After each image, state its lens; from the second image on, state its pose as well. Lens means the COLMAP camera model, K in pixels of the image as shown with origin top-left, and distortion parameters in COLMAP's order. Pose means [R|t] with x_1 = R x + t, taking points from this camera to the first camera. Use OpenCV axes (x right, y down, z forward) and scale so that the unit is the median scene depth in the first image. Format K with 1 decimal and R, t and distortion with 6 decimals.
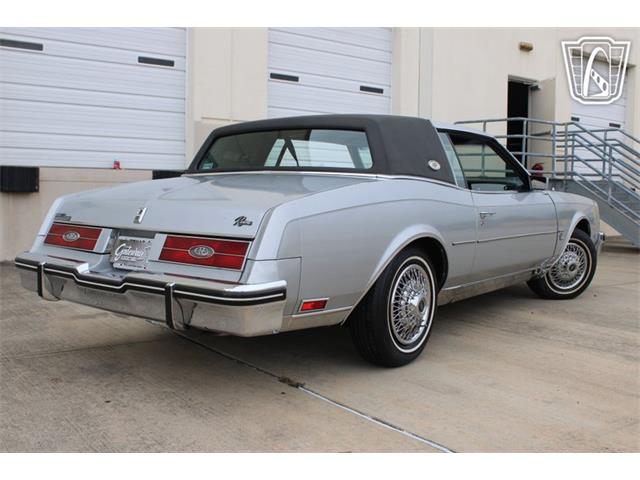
lens RADIAL K [[671.1, 0, 319.5], [0, 671.1, 232.4], [0, 0, 1]] dist [-0.141105, 0.171179]
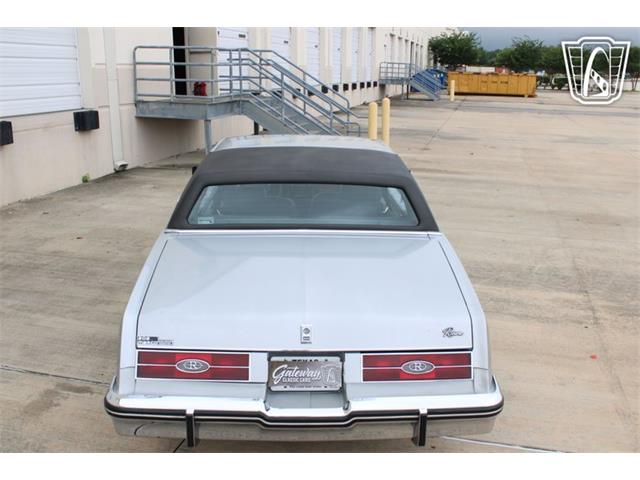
lens RADIAL K [[620.4, 0, 322.2], [0, 620.4, 241.0], [0, 0, 1]] dist [-0.136620, 0.119445]
pose [[0.768200, -0.182287, 0.613710, -0.697653], [0.037207, 0.969699, 0.241452, -0.331388], [-0.639128, -0.162650, 0.751705, 0.324668]]
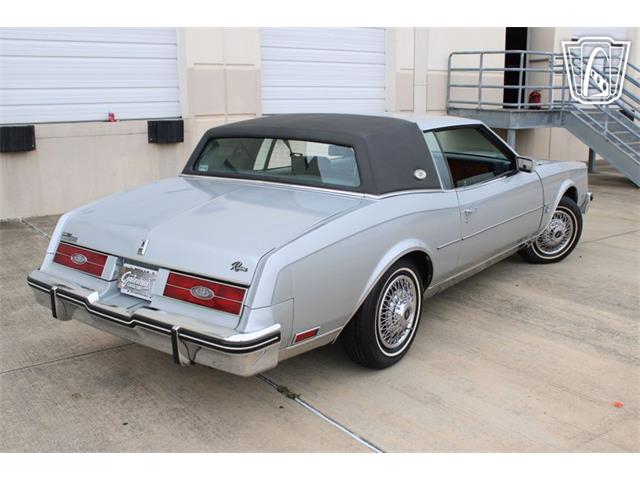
lens RADIAL K [[676.6, 0, 321.7], [0, 676.6, 237.2], [0, 0, 1]] dist [-0.134455, 0.163639]
pose [[0.999775, -0.021147, 0.001637, 0.015298], [0.020647, 0.987992, 0.153121, -0.184037], [-0.004856, -0.153053, 0.988206, -0.060793]]
